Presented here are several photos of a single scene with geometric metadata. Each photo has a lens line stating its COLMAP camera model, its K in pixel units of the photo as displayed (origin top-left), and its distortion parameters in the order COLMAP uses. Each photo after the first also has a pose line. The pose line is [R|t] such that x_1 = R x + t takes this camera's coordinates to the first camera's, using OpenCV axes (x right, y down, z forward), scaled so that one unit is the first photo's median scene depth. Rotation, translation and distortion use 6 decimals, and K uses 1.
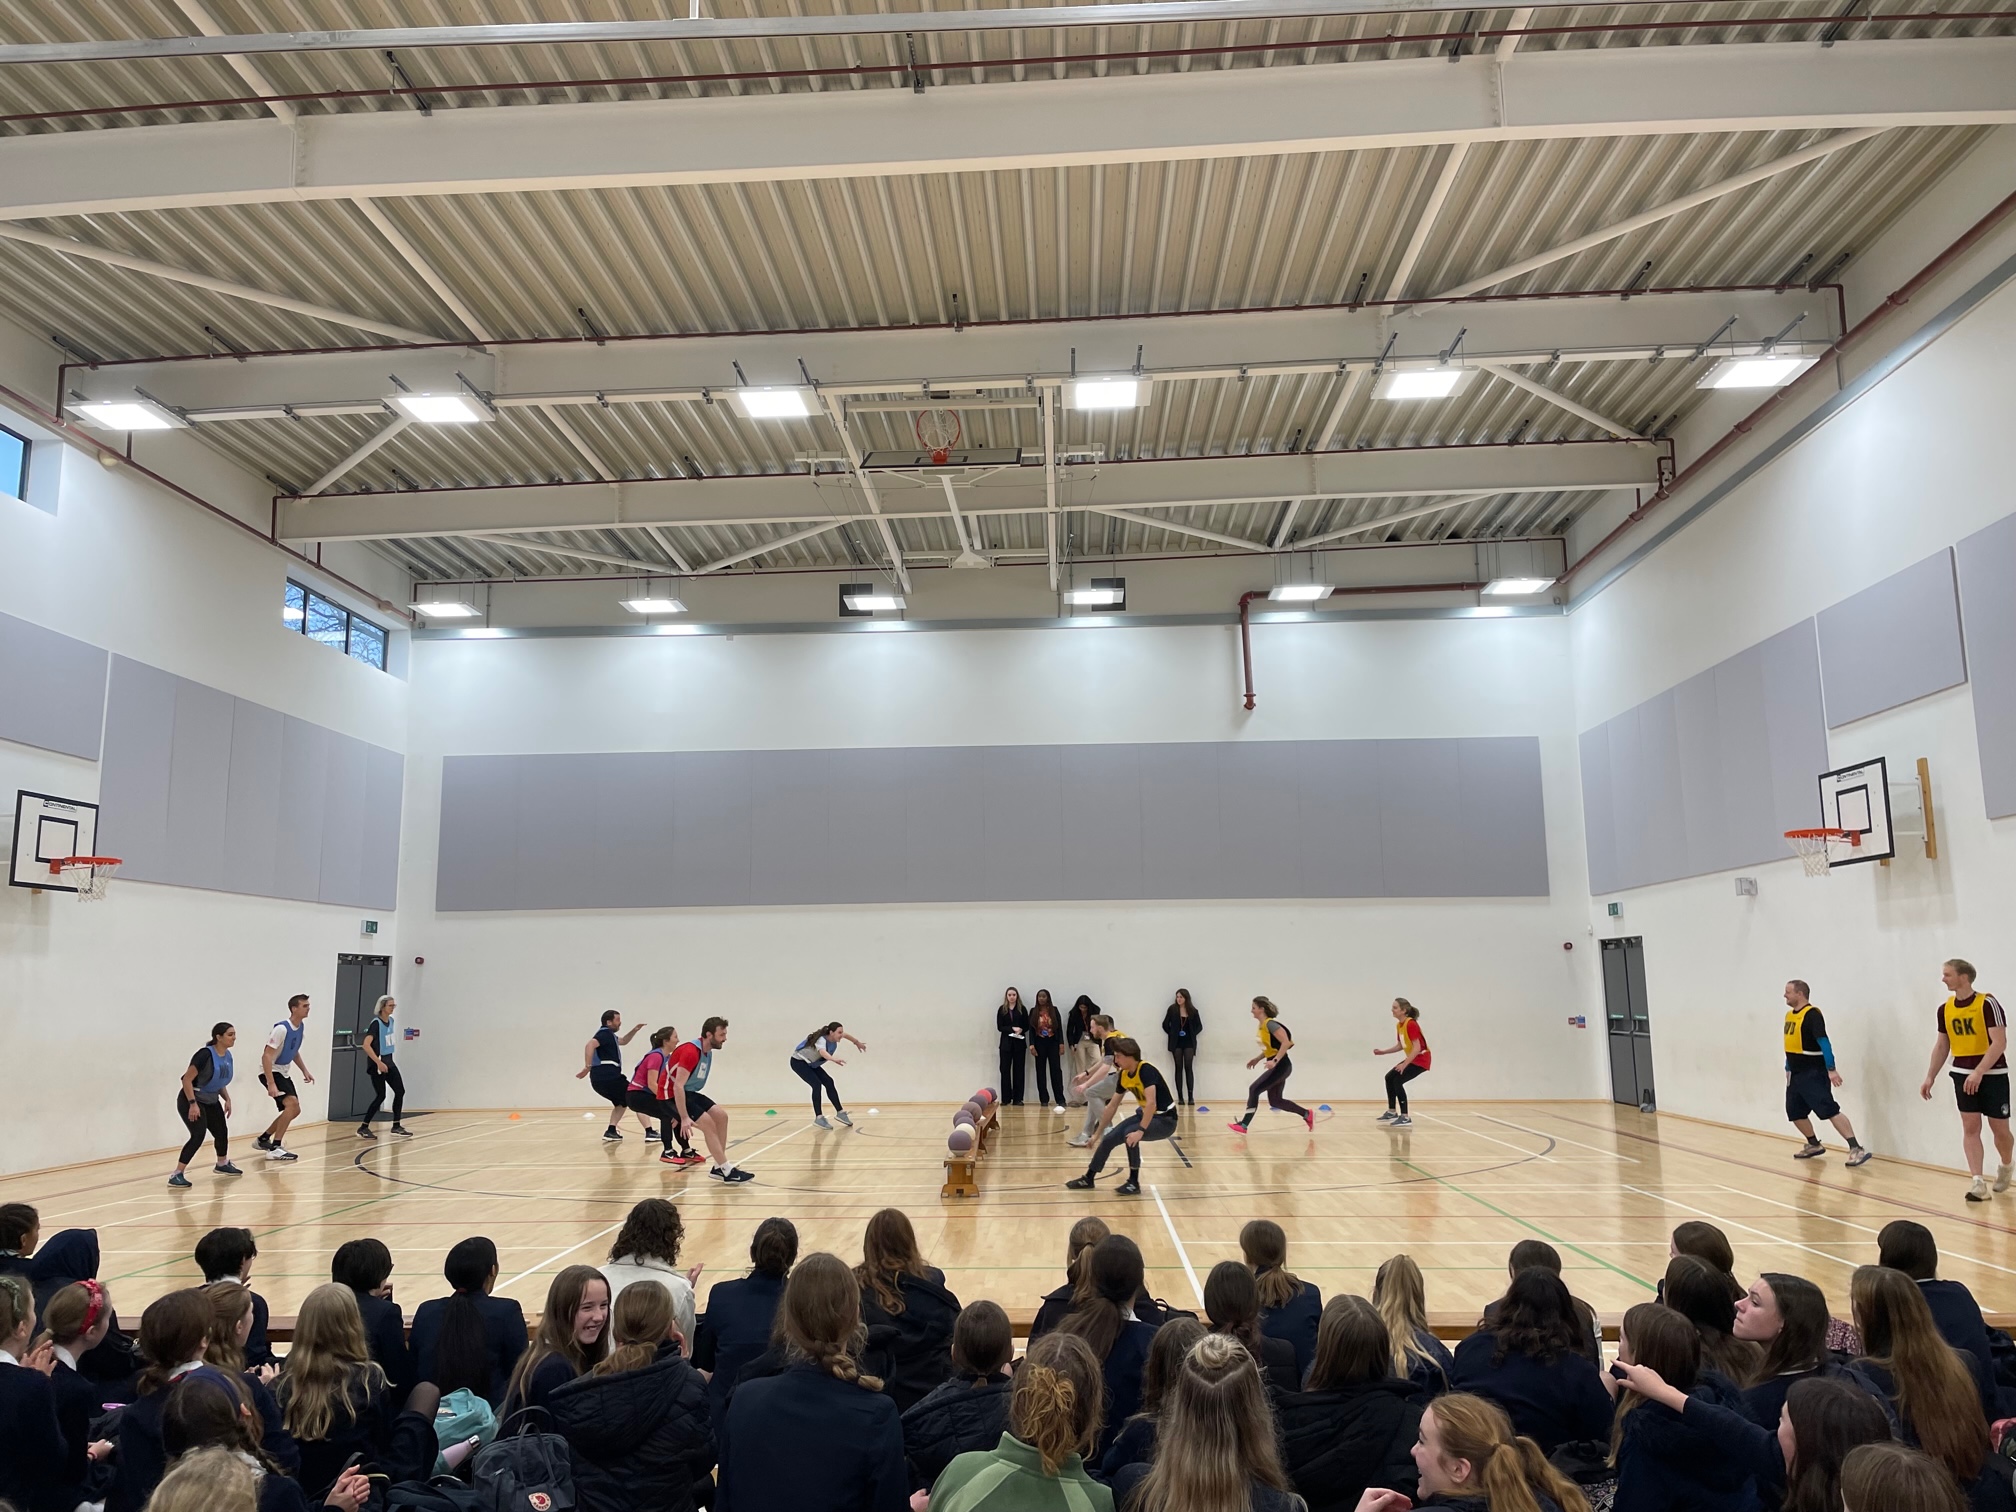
lens RADIAL K [[1480.7, 0, 1008.0], [0, 1480.7, 756.0], [0, 0, 1]] dist [-0.048197, 0.000110]
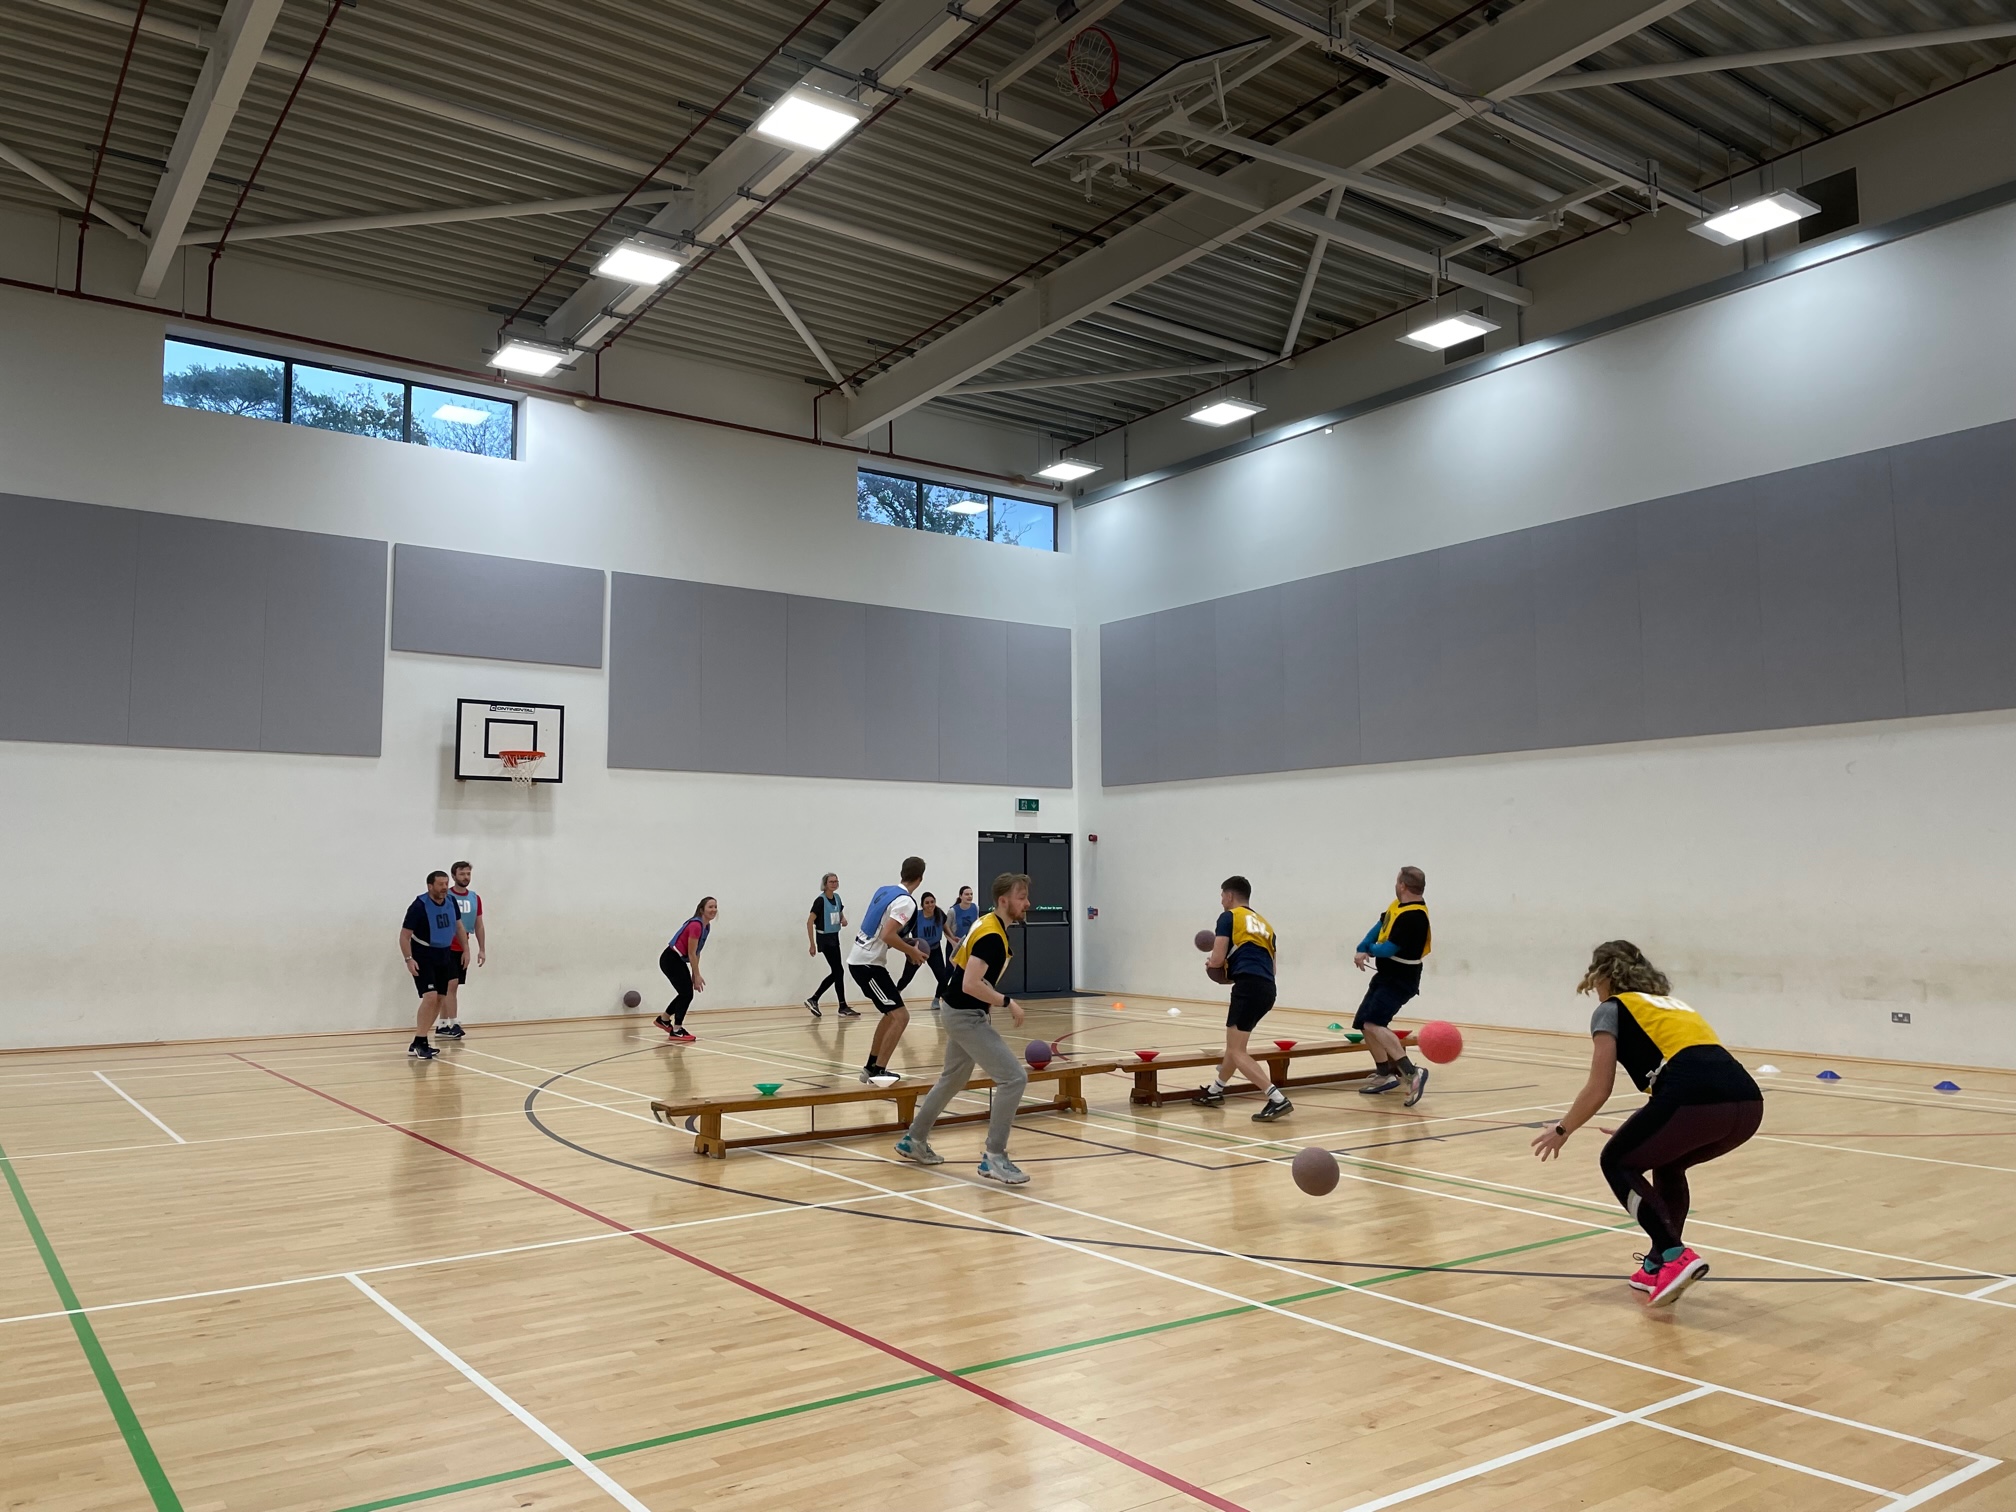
lens RADIAL K [[1519.8, 0, 1008.0], [0, 1519.8, 756.0], [0, 0, 1]] dist [0.108708, 0.000659]
pose [[0.621187, -0.063917, -0.781051, 0.420225], [0.121118, 0.992523, 0.015105, 0.076072], [0.774246, -0.103982, 0.624284, 0.398789]]
